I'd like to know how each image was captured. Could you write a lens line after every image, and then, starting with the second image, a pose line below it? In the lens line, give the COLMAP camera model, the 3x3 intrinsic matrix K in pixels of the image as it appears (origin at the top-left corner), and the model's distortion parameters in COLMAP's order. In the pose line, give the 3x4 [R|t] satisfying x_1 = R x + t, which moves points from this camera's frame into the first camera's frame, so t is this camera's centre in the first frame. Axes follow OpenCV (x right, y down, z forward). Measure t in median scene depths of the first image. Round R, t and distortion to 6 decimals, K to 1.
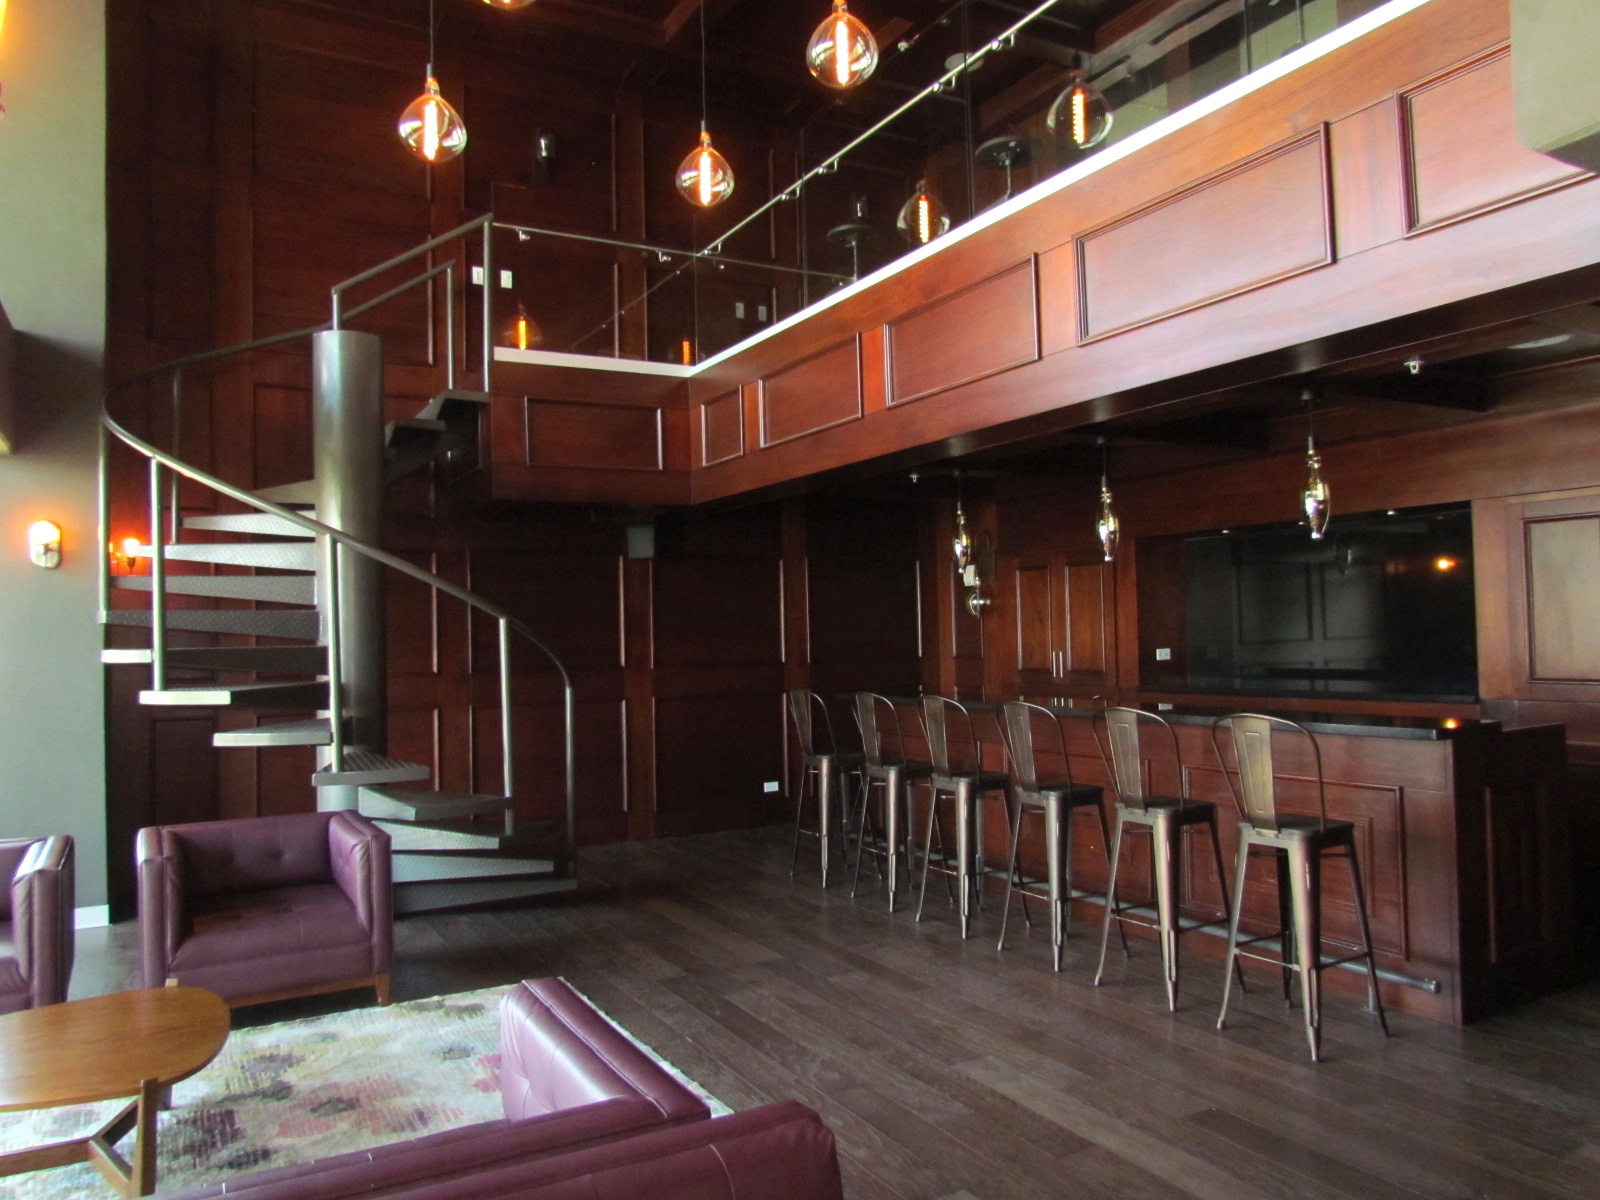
lens RADIAL K [[1131.6, 0, 797.1], [0, 1131.6, 594.2], [0, 0, 1]] dist [-0.029467, 0.003687]
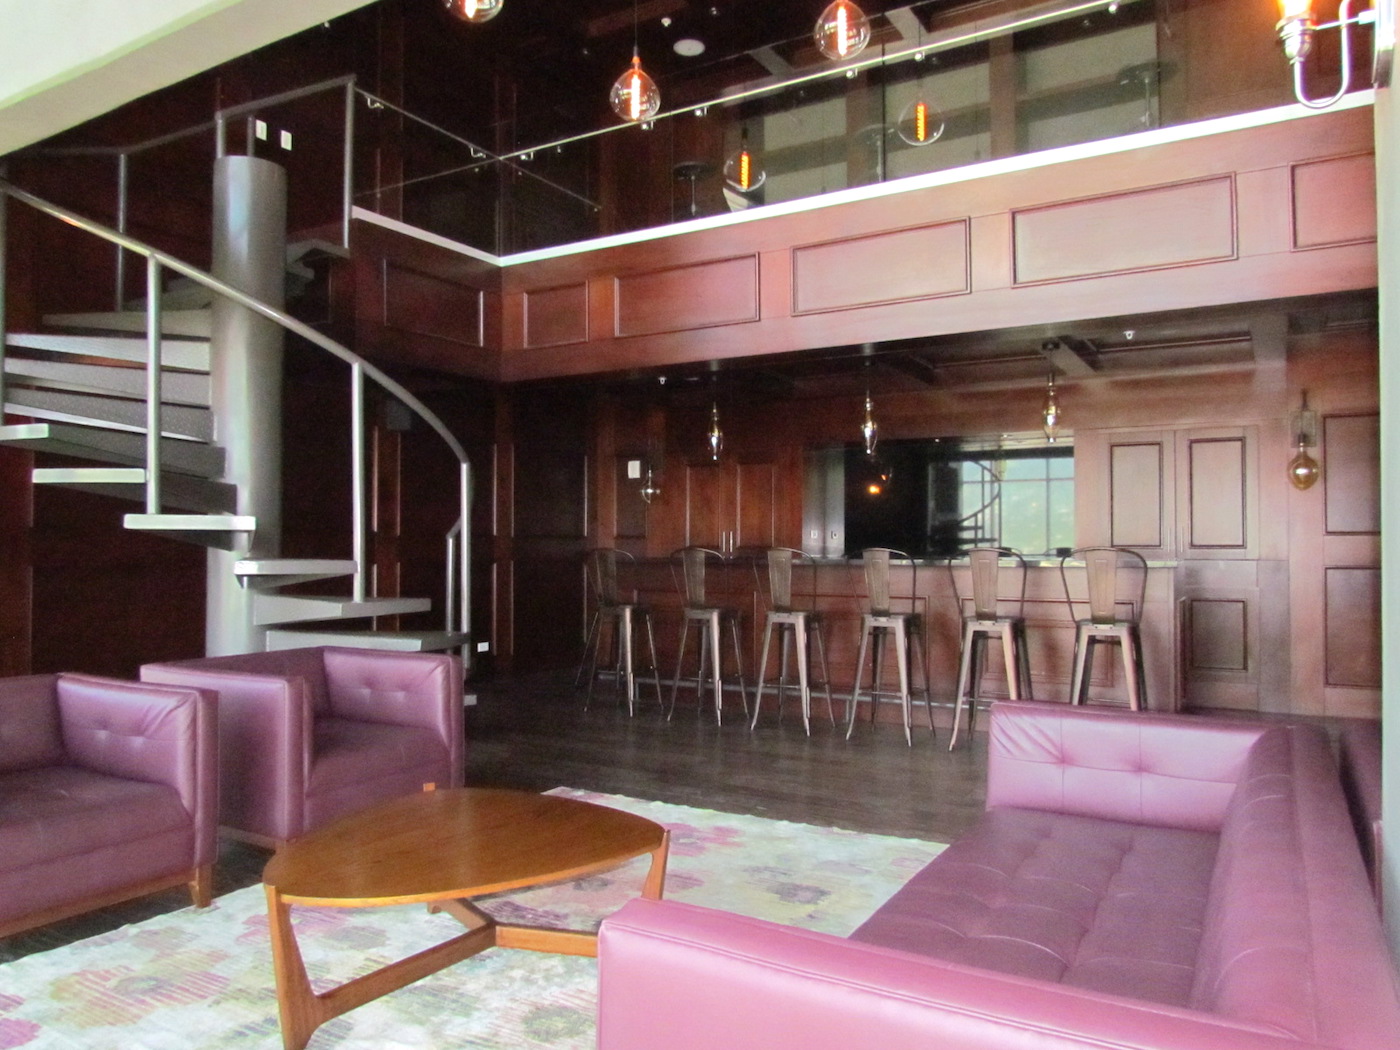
lens RADIAL K [[990.2, 0, 693.7], [0, 990.2, 526.4], [0, 0, 1]] dist [-0.029467, 0.003687]
pose [[0.868907, 0.034300, 0.493786, -0.471171], [-0.038360, 0.999262, -0.001911, 0.065462], [-0.493487, -0.017281, 0.869581, 0.078157]]
